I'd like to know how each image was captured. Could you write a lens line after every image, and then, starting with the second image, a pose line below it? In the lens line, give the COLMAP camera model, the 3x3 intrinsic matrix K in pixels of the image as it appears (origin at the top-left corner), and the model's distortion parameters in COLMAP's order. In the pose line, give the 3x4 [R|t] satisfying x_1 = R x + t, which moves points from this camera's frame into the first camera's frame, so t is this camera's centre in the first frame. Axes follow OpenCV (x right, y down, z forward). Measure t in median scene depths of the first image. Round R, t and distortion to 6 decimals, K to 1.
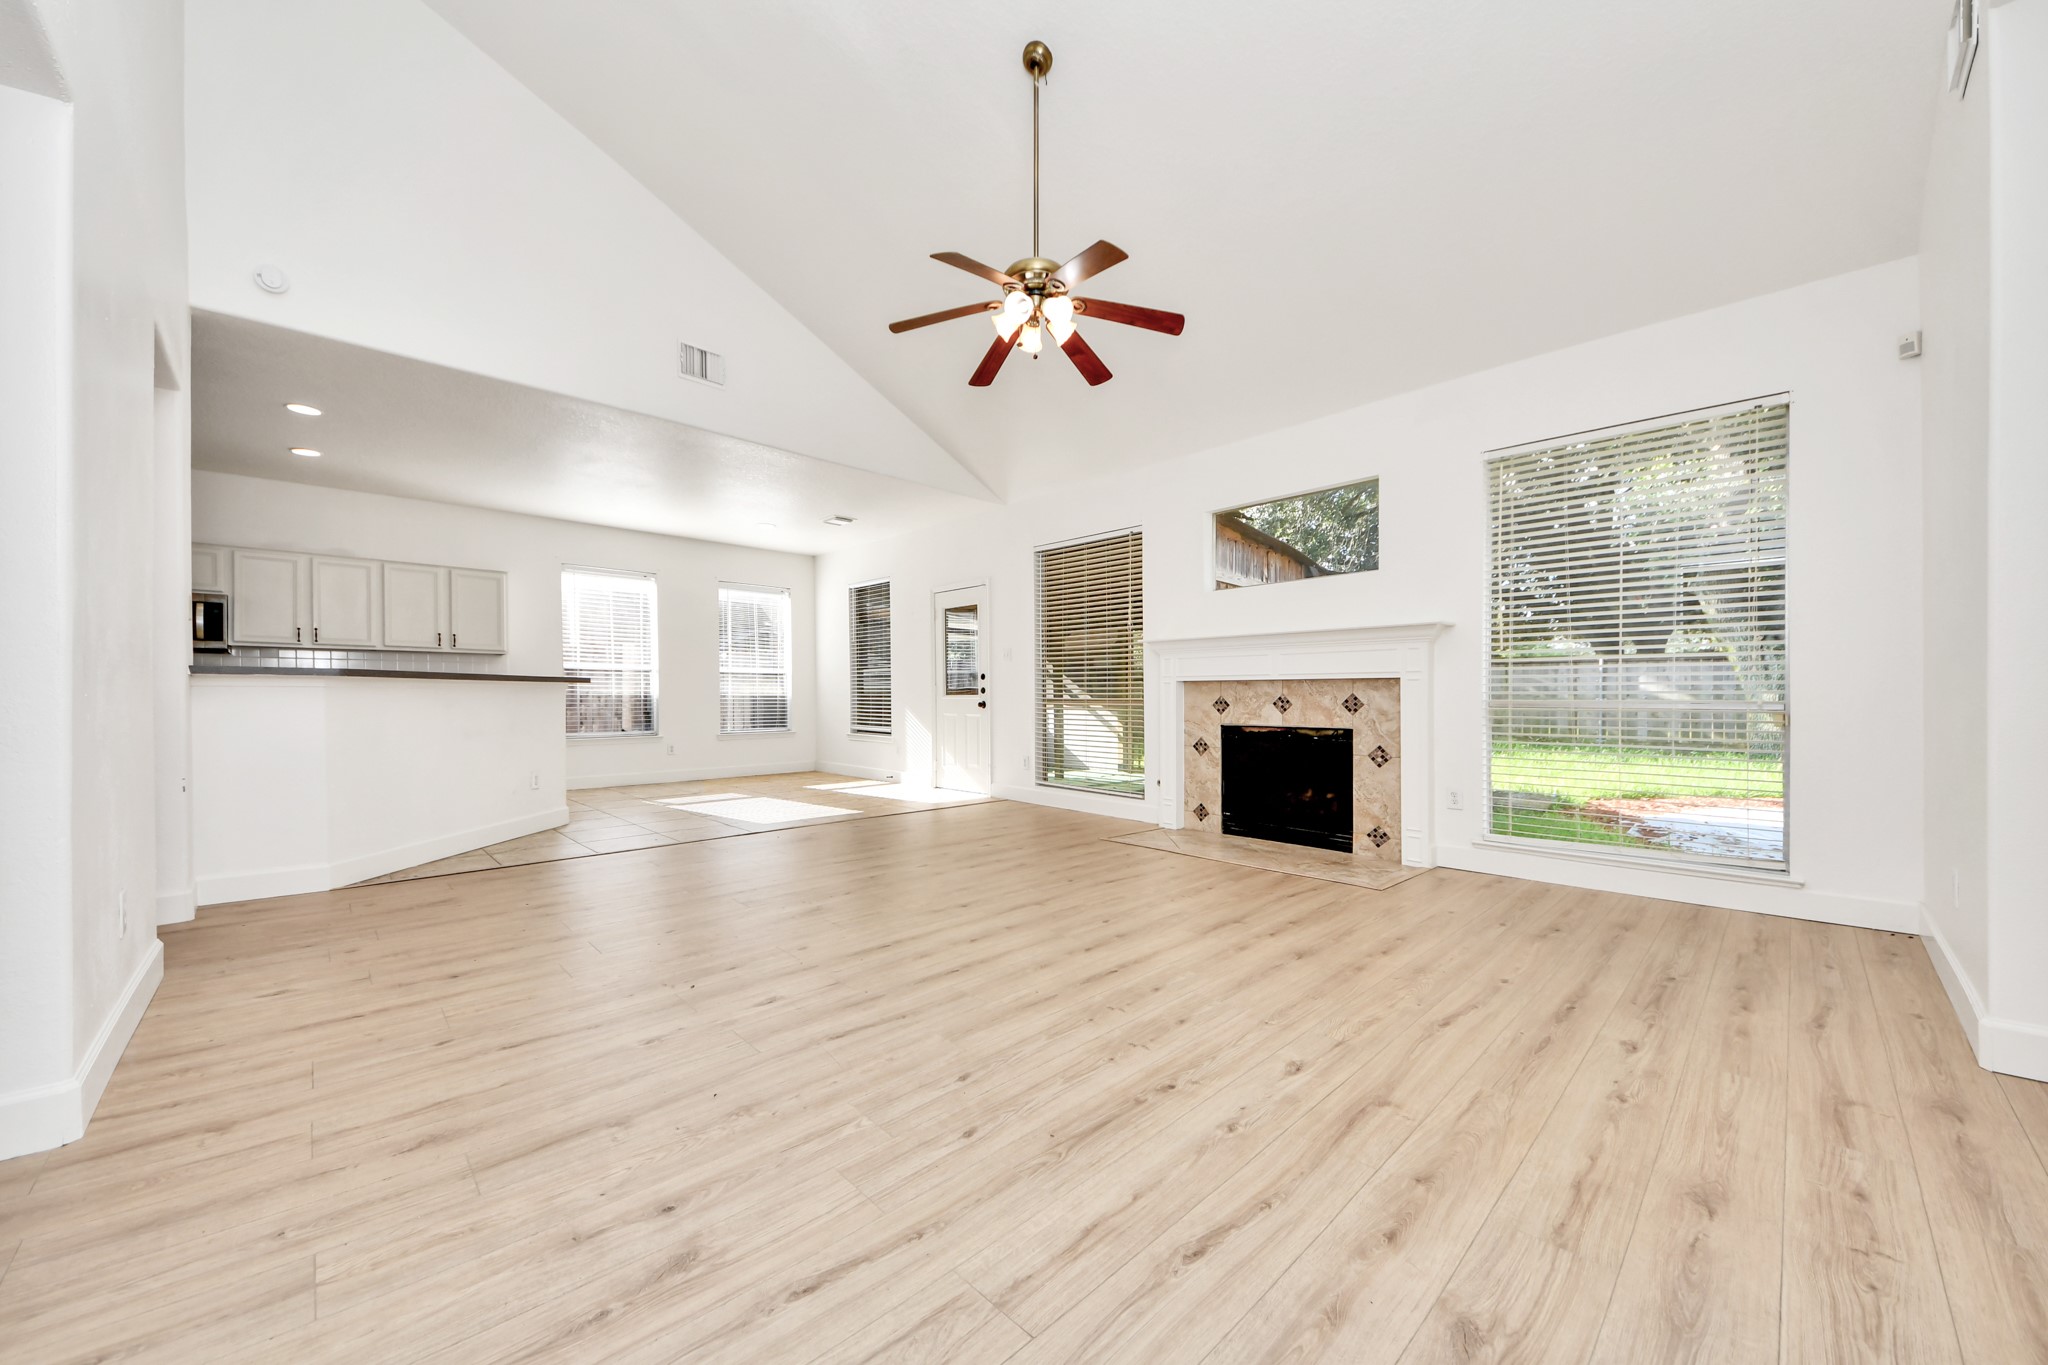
lens RADIAL K [[740.8, 0, 1002.5], [0, 740.8, 704.3], [0, 0, 1]] dist [0.014754, -0.014671]
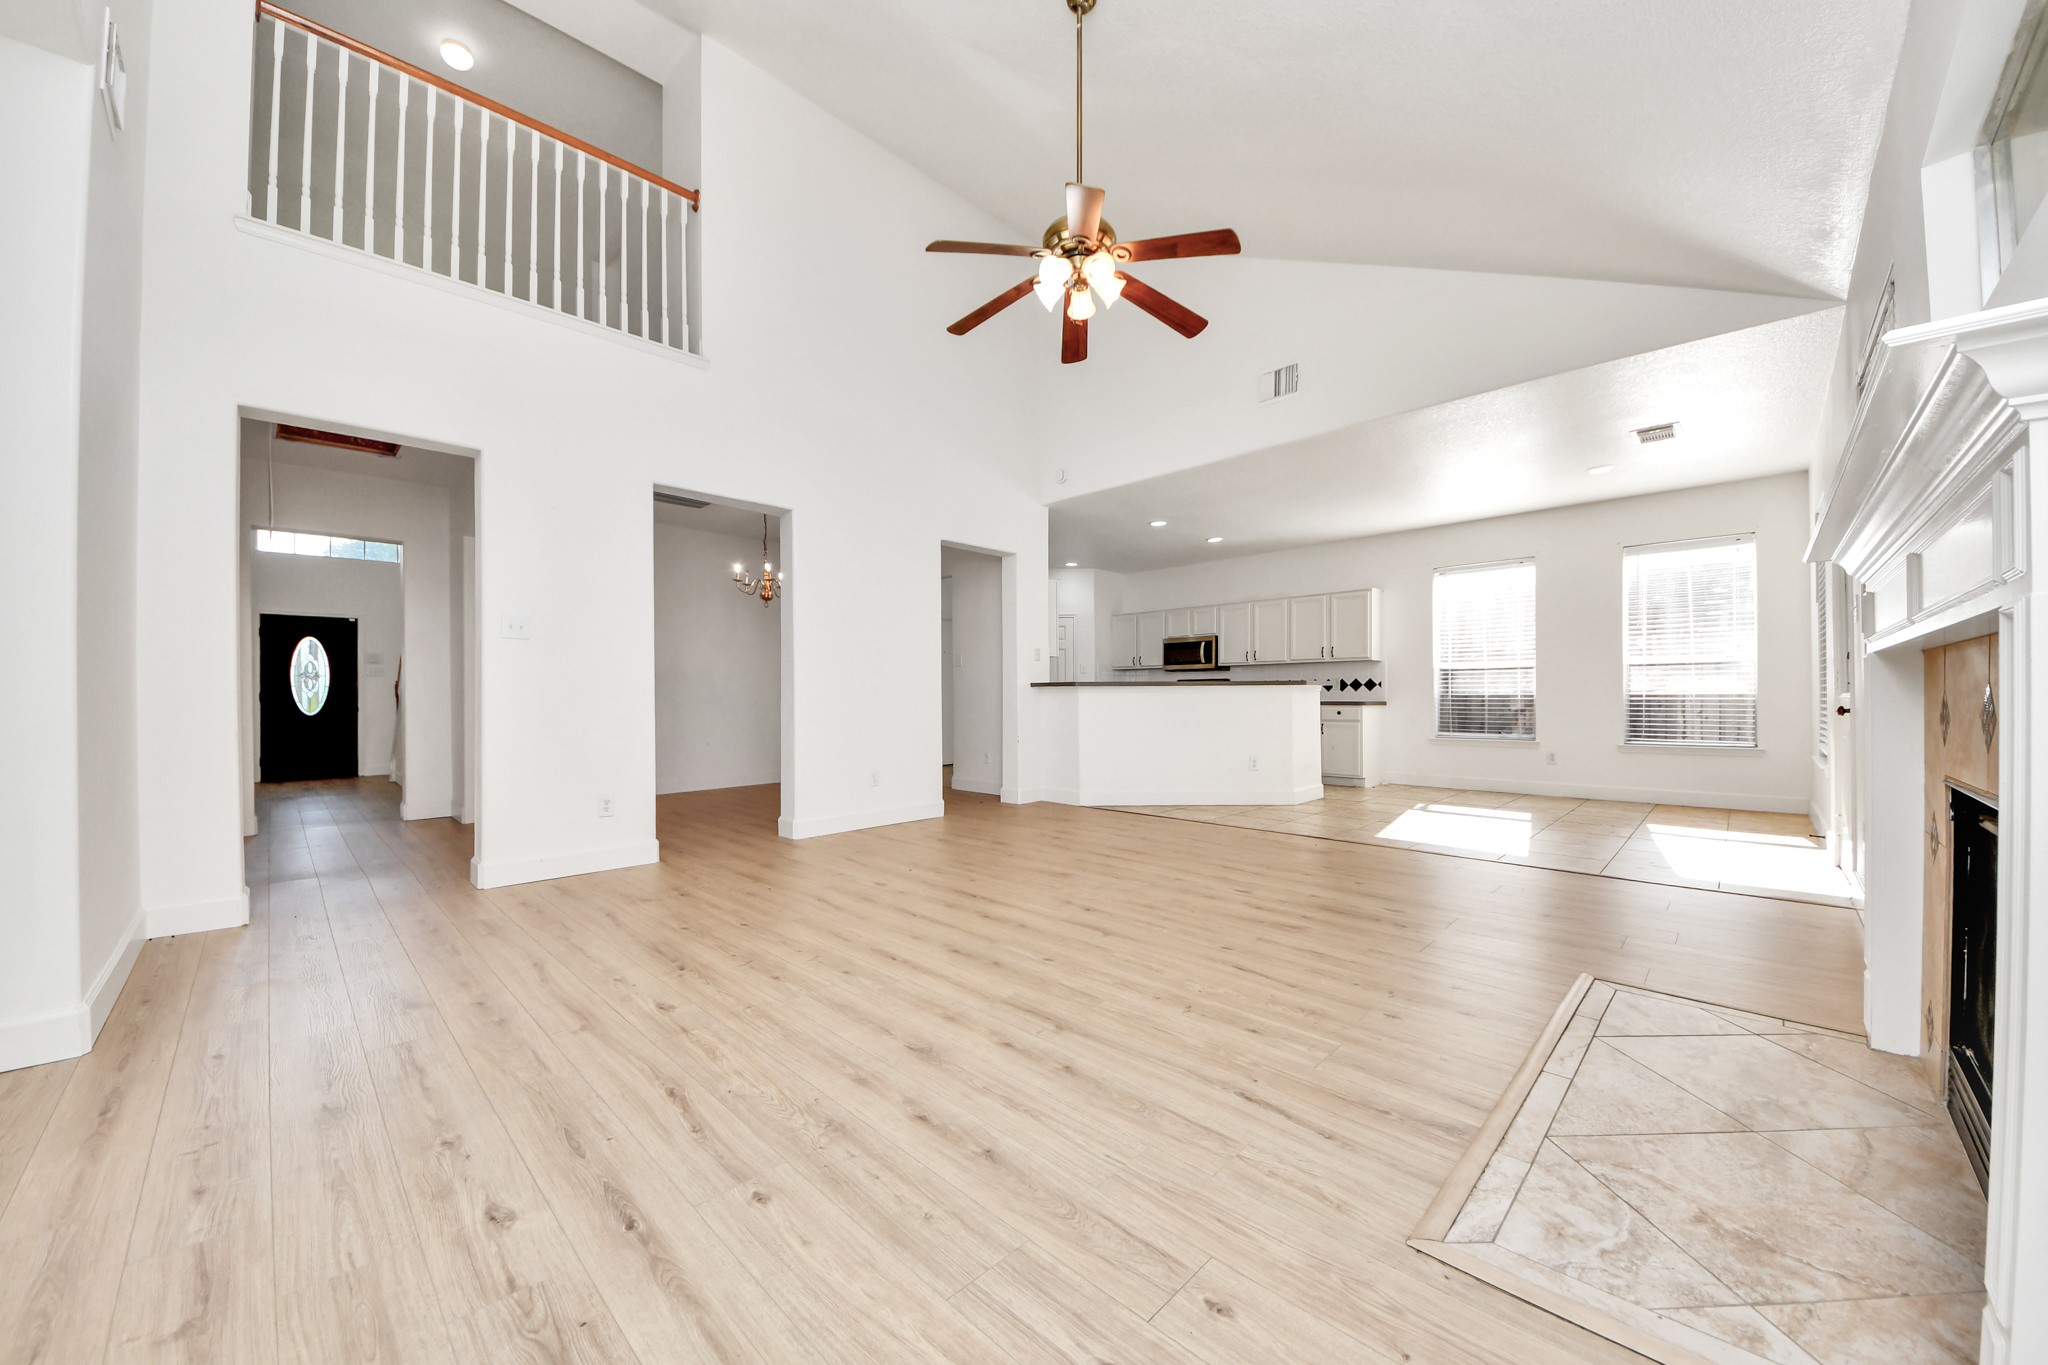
lens RADIAL K [[736.8, 0, 1046.1], [0, 736.8, 675.7], [0, 0, 1]] dist [0.012493, -0.012634]
pose [[0.066104, -0.027354, -0.997438, 1.158070], [-0.005909, 0.999596, -0.027805, -0.019586], [0.997795, 0.007732, 0.065916, 1.071052]]
